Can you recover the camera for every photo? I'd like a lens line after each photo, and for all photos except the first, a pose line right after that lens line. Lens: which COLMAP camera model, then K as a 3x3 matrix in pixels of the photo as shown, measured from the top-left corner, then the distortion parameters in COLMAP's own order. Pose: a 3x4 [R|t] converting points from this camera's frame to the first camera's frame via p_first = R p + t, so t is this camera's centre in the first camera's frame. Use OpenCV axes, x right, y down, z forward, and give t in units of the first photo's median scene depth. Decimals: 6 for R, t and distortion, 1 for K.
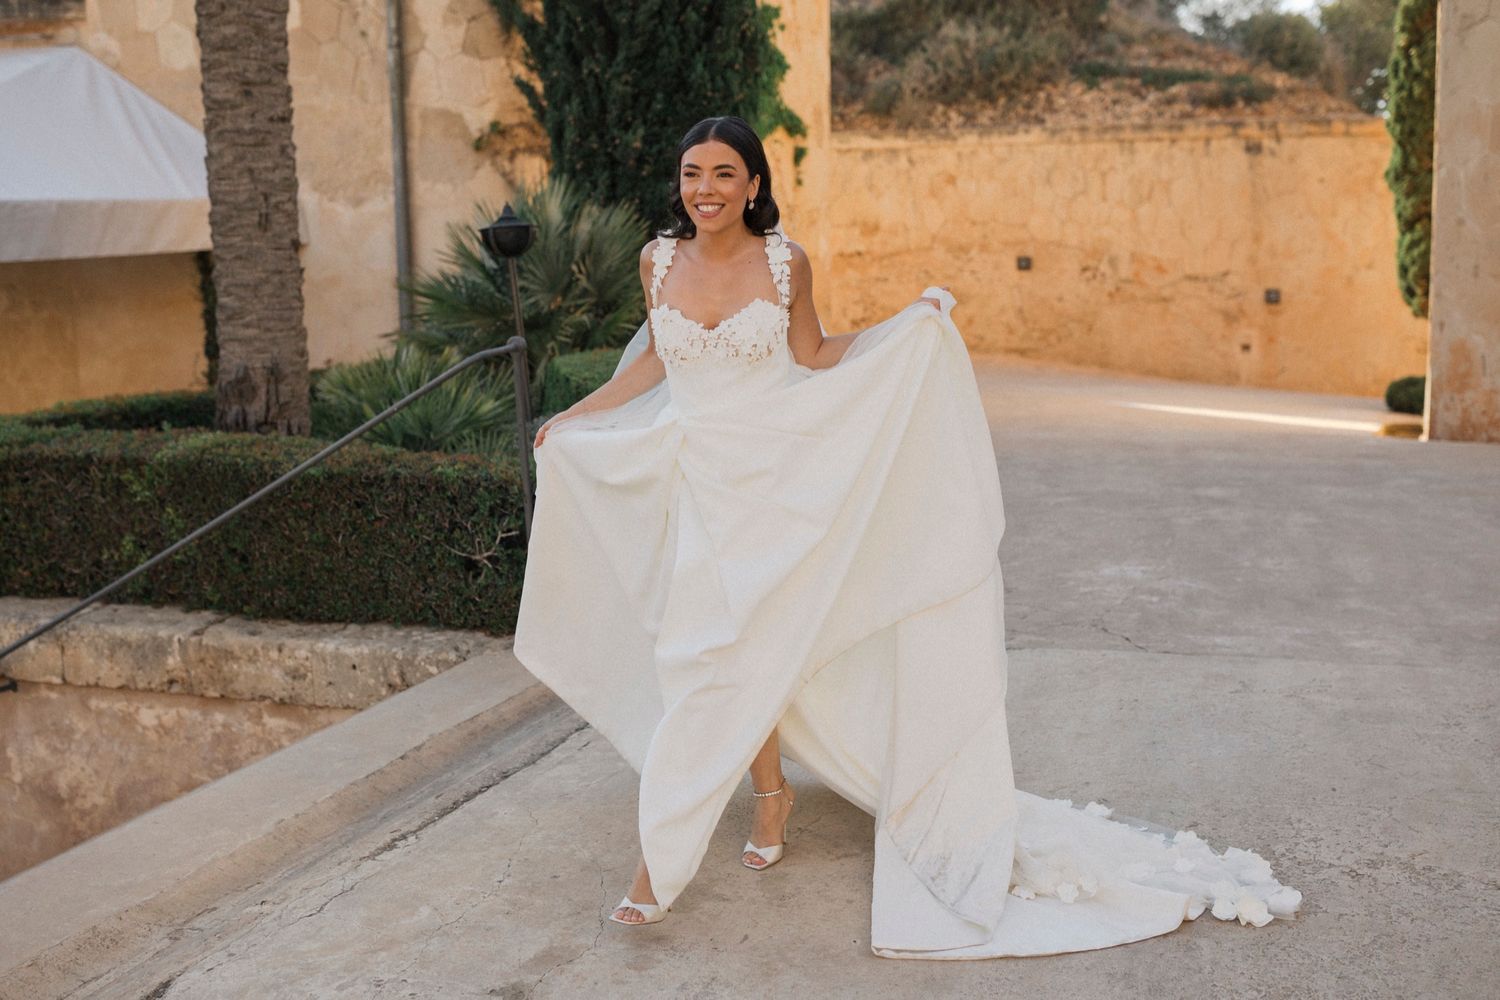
lens RADIAL K [[1739.5, 0, 752.0], [0, 1739.5, 447.6], [0, 0, 1]] dist [-0.014370, 0.028729]
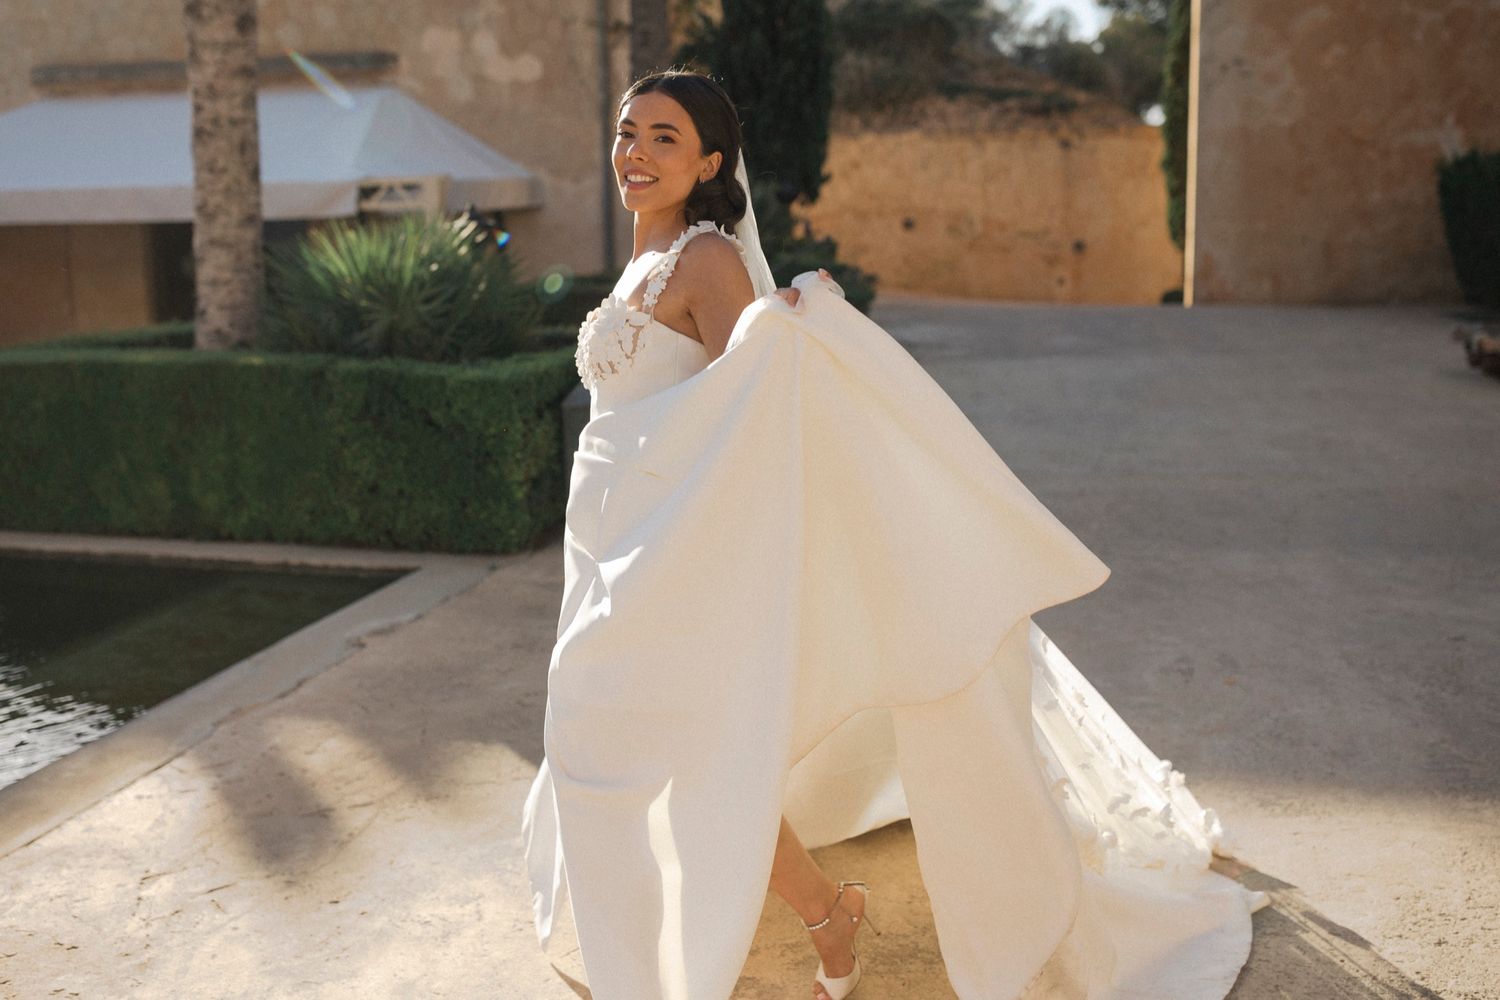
lens RADIAL K [[1597.7, 0, 724.8], [0, 1597.7, 429.9], [0, 0, 1]] dist [-0.001820, -0.007972]
pose [[0.995253, -0.016802, 0.095862, -0.125764], [0.015652, 0.999796, 0.012733, 0.044861], [-0.096057, -0.011172, 0.995313, -0.302878]]
